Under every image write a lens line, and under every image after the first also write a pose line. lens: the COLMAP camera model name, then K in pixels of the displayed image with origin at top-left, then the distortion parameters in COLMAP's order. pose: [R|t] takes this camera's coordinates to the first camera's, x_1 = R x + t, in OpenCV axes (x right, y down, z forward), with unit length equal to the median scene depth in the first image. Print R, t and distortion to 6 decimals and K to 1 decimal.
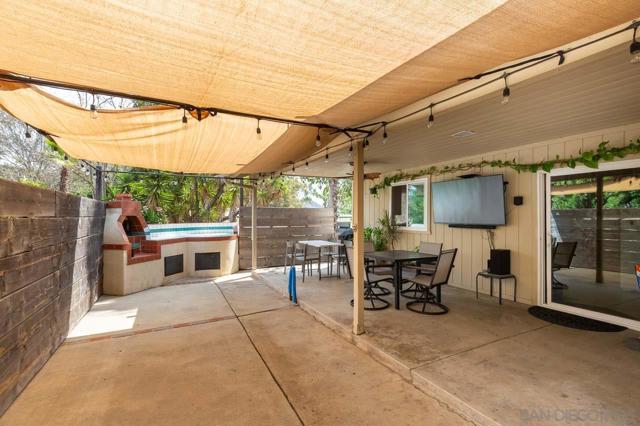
lens RADIAL K [[299.1, 0, 320.0], [0, 299.1, 213.0], [0, 0, 1]] dist [0.016351, -0.000101]
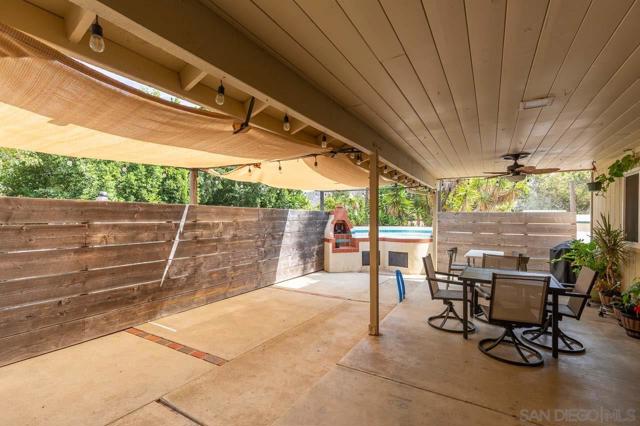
lens RADIAL K [[290.4, 0, 320.0], [0, 290.4, 213.0], [0, 0, 1]] dist [0.044329, -0.000143]
pose [[0.530737, -0.009081, -0.847488, 0.563252], [0.001021, 0.999949, -0.010075, -0.011977], [0.847536, 0.004482, 0.530719, 0.175393]]
